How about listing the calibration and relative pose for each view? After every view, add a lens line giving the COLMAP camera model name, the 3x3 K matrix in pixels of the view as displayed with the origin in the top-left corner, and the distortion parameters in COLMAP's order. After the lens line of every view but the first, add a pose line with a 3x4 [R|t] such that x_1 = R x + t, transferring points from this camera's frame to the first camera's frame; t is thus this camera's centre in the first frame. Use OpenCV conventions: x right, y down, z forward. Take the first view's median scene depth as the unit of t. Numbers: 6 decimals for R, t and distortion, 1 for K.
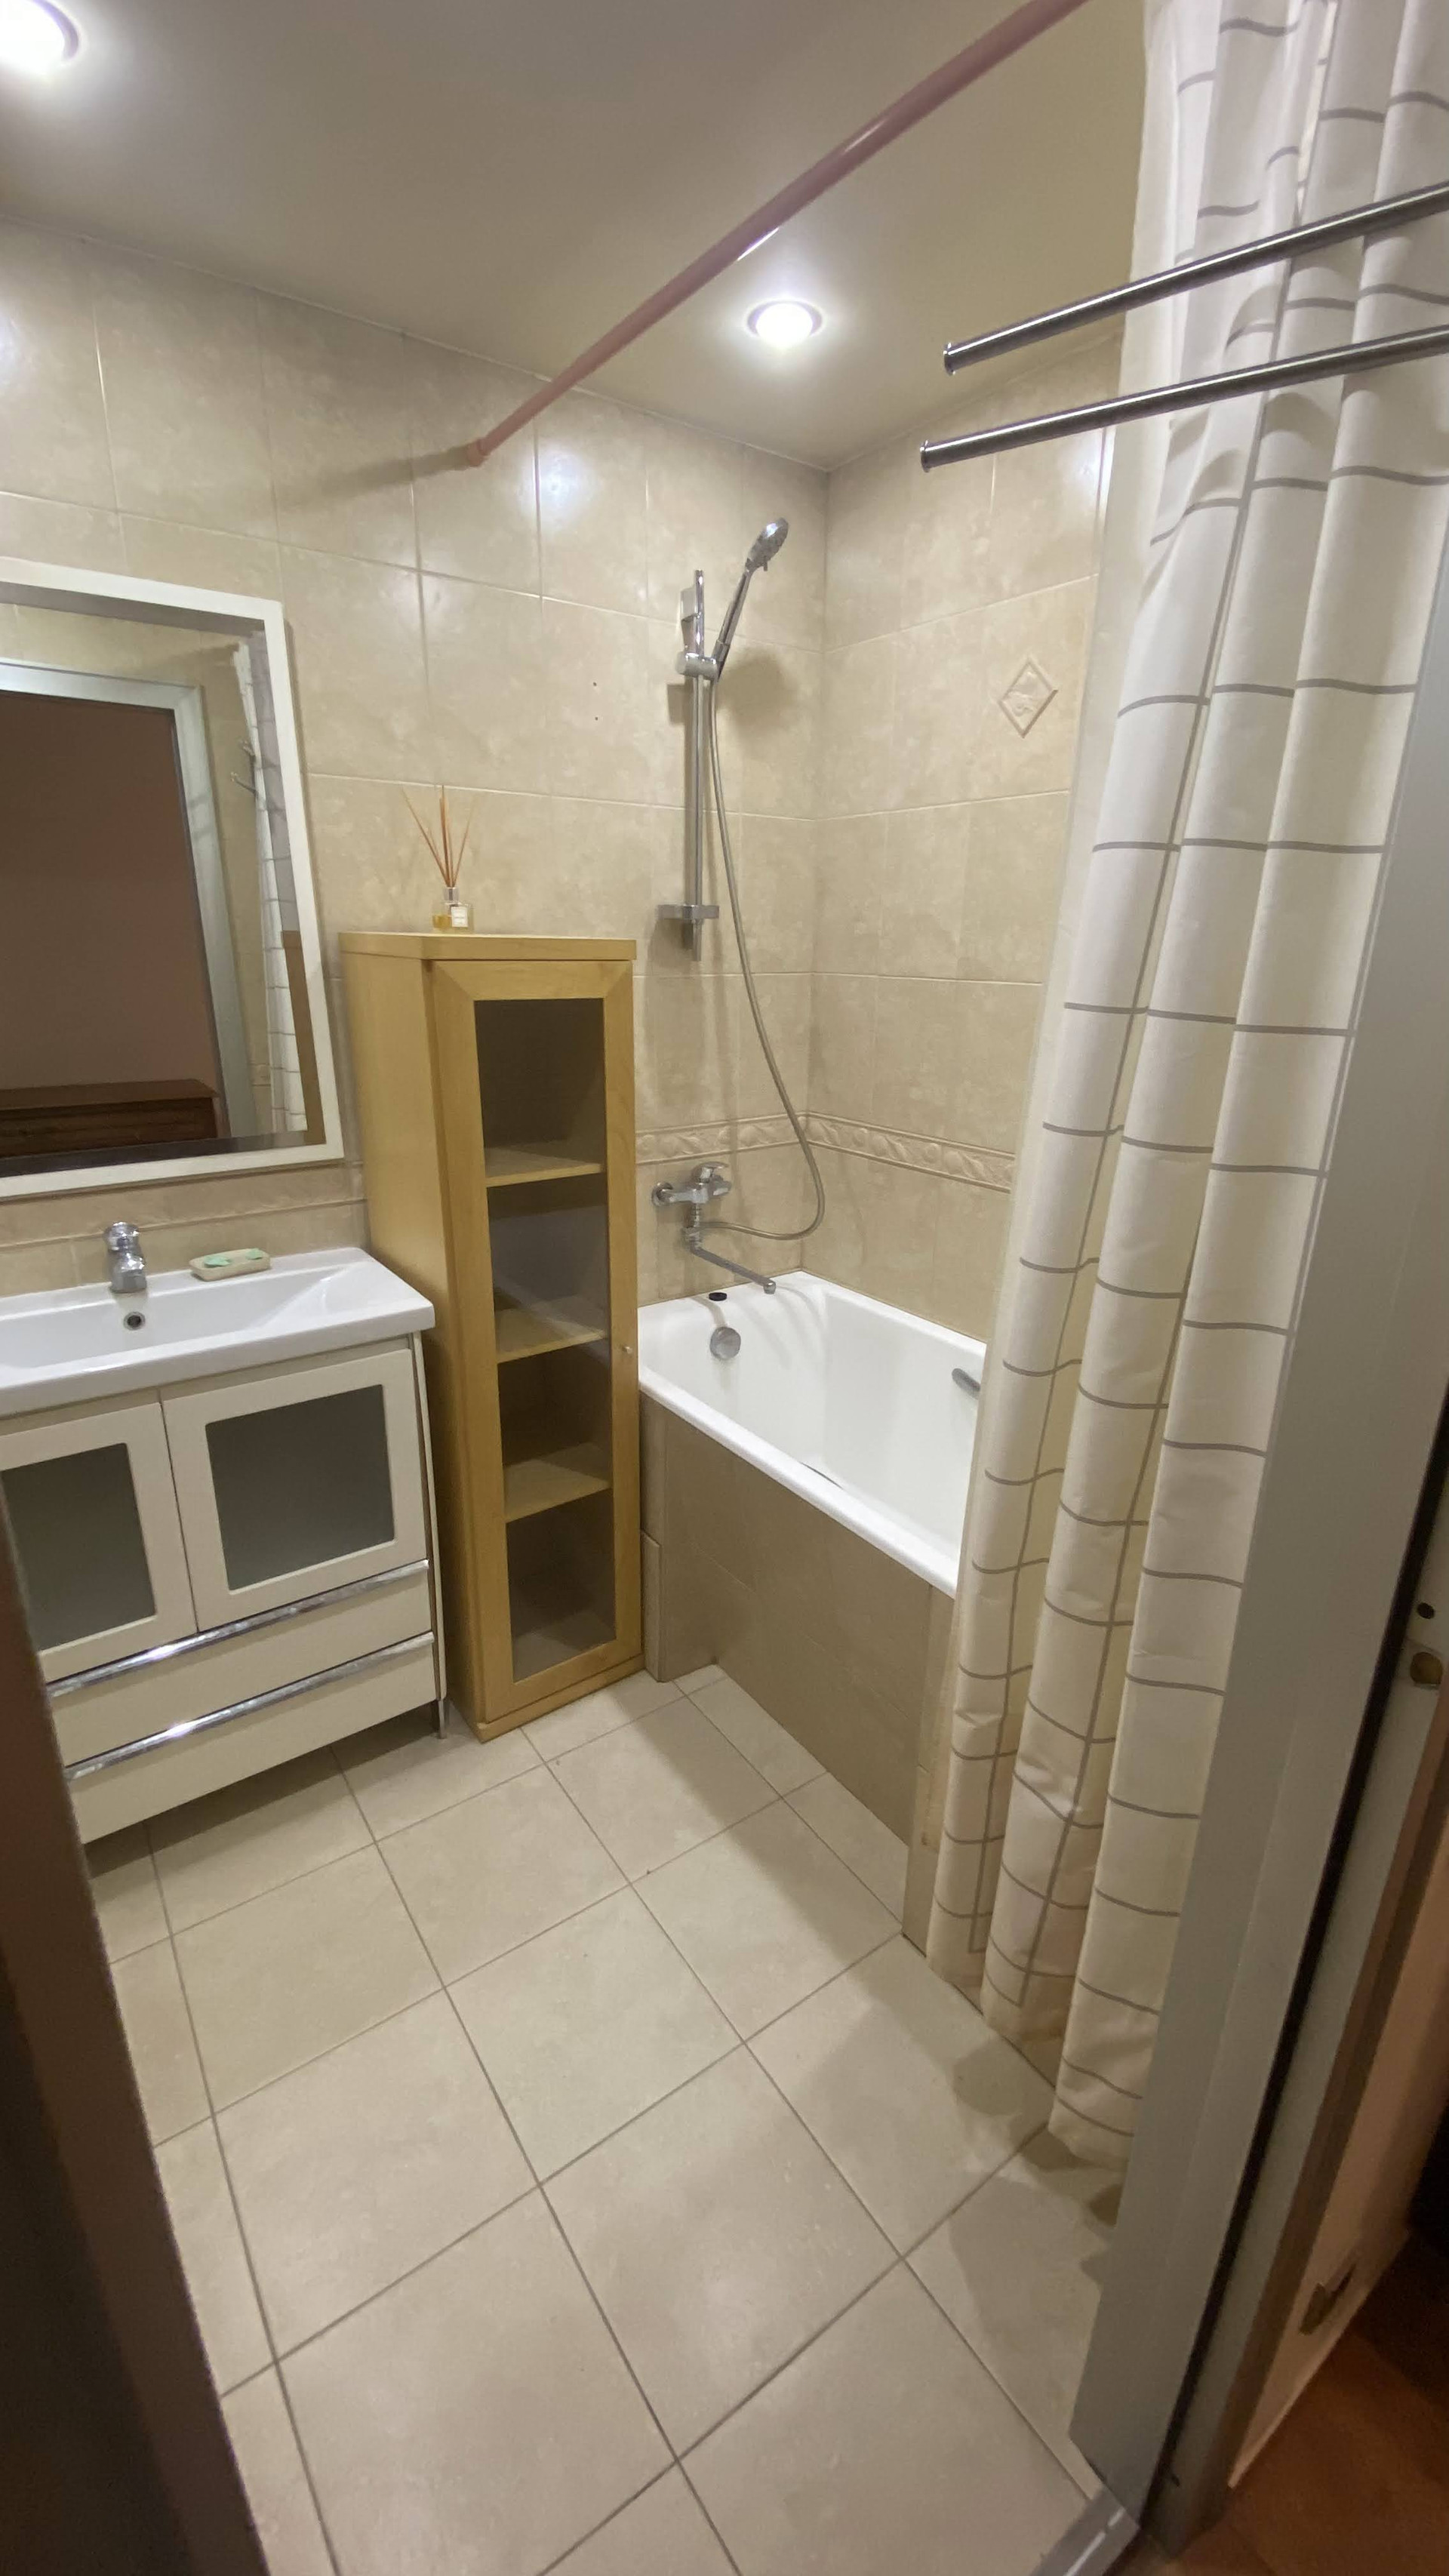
lens RADIAL K [[1039.7, 0, 737.2], [0, 1039.7, 1292.9], [0, 0, 1]] dist [0.066164, -0.061030]
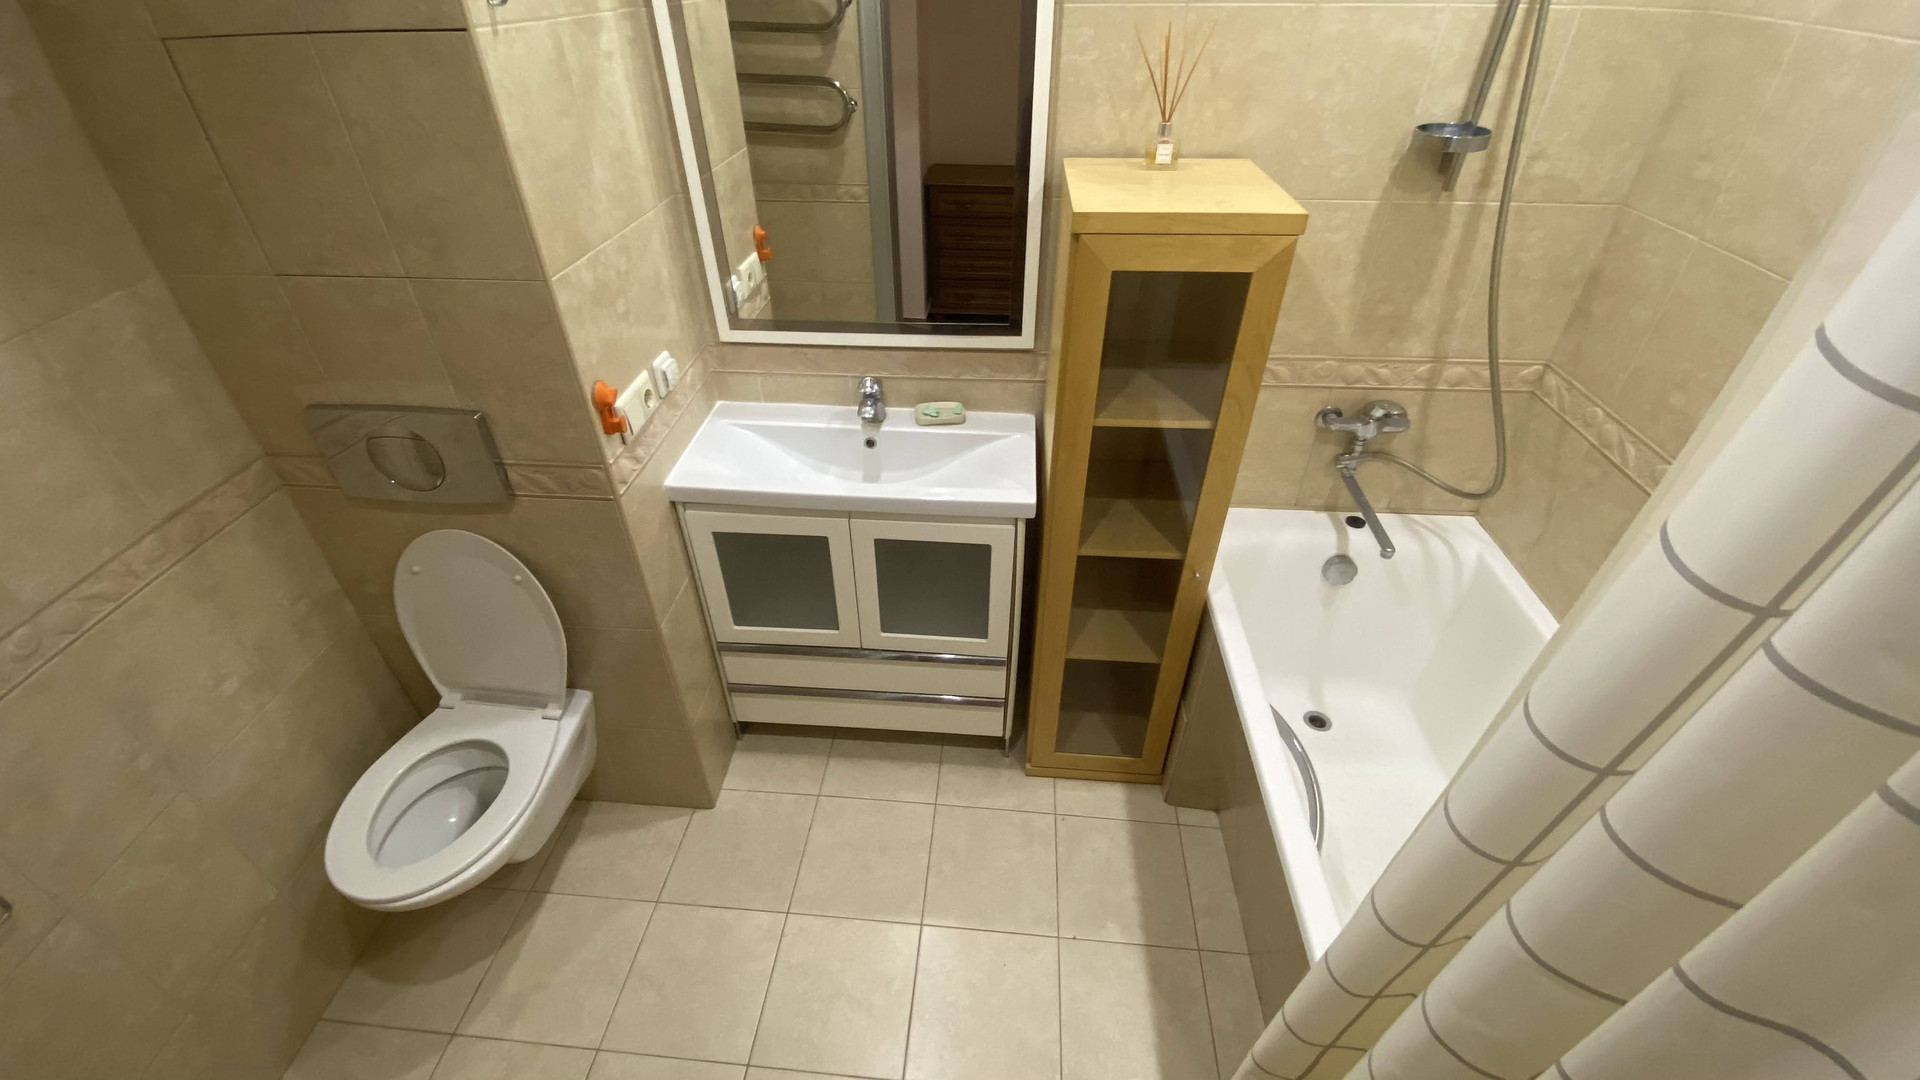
lens RADIAL K [[775.0, 0, 960.0], [0, 775.0, 540.0], [0, 0, 1]] dist [0.066164, -0.061030]
pose [[0.756100, 0.381280, -0.531920, 0.129429], [-0.197066, 0.907684, 0.370506, -0.233404], [0.624082, -0.175316, 0.761437, 0.190687]]
